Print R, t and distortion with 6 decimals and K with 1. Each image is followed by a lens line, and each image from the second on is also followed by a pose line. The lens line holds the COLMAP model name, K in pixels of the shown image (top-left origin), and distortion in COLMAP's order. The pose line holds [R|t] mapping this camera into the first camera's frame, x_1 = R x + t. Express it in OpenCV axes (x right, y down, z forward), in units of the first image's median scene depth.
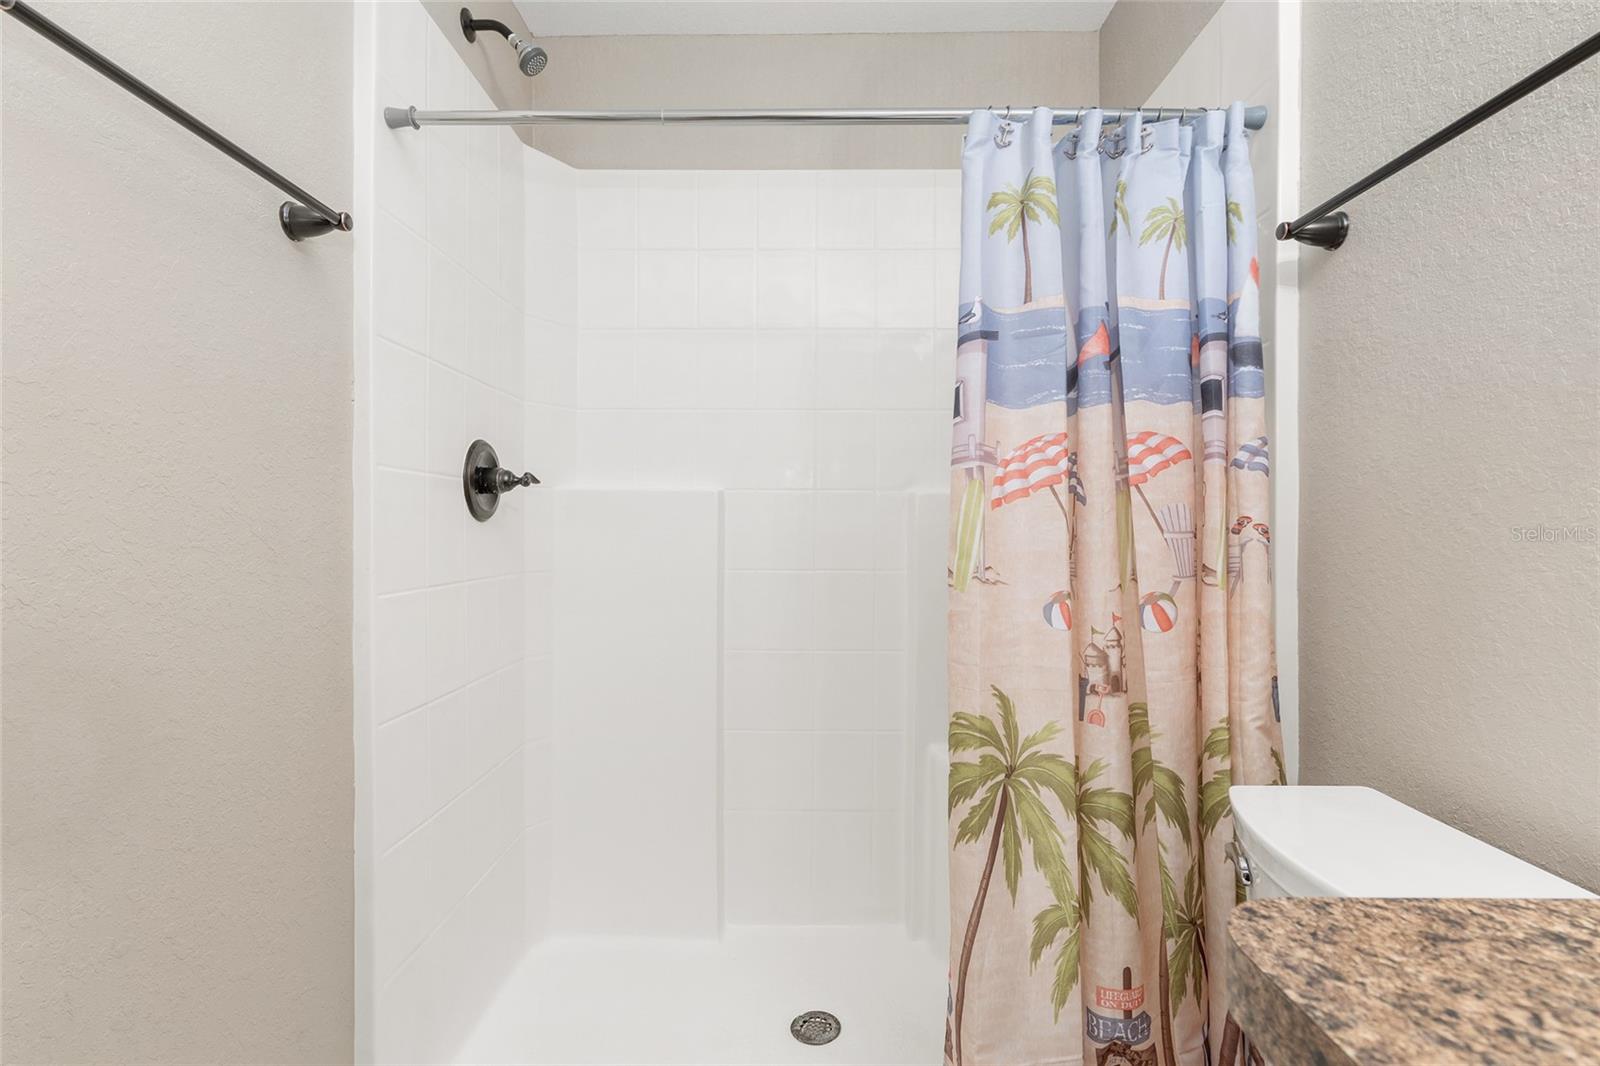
lens RADIAL K [[757.3, 0, 800.0], [0, 757.3, 508.7], [0, 0, 1]] dist [0.002859, 0.000207]
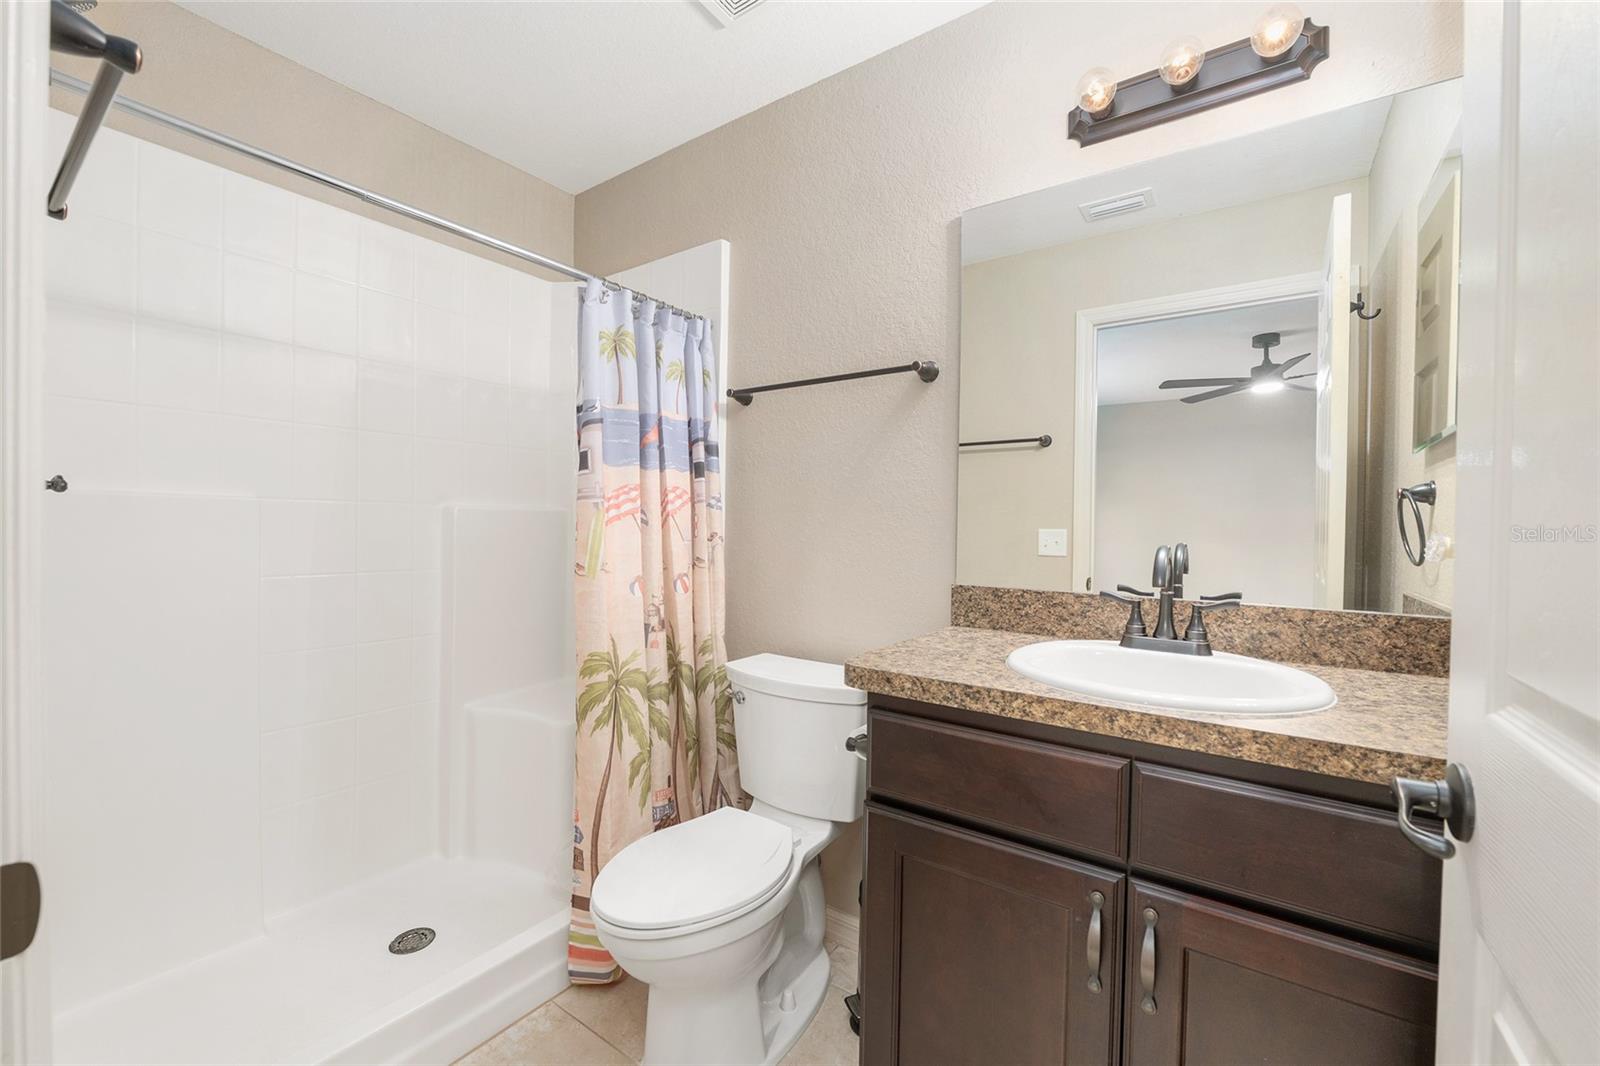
lens RADIAL K [[643.8, 0, 792.6], [0, 643.8, 507.3], [0, 0, 1]] dist [0.010110, 0.000024]
pose [[0.578958, 0.032876, 0.814694, -0.660510], [-0.030890, 0.999354, -0.018375, -0.030900], [-0.814772, -0.014528, 0.579599, -0.146201]]
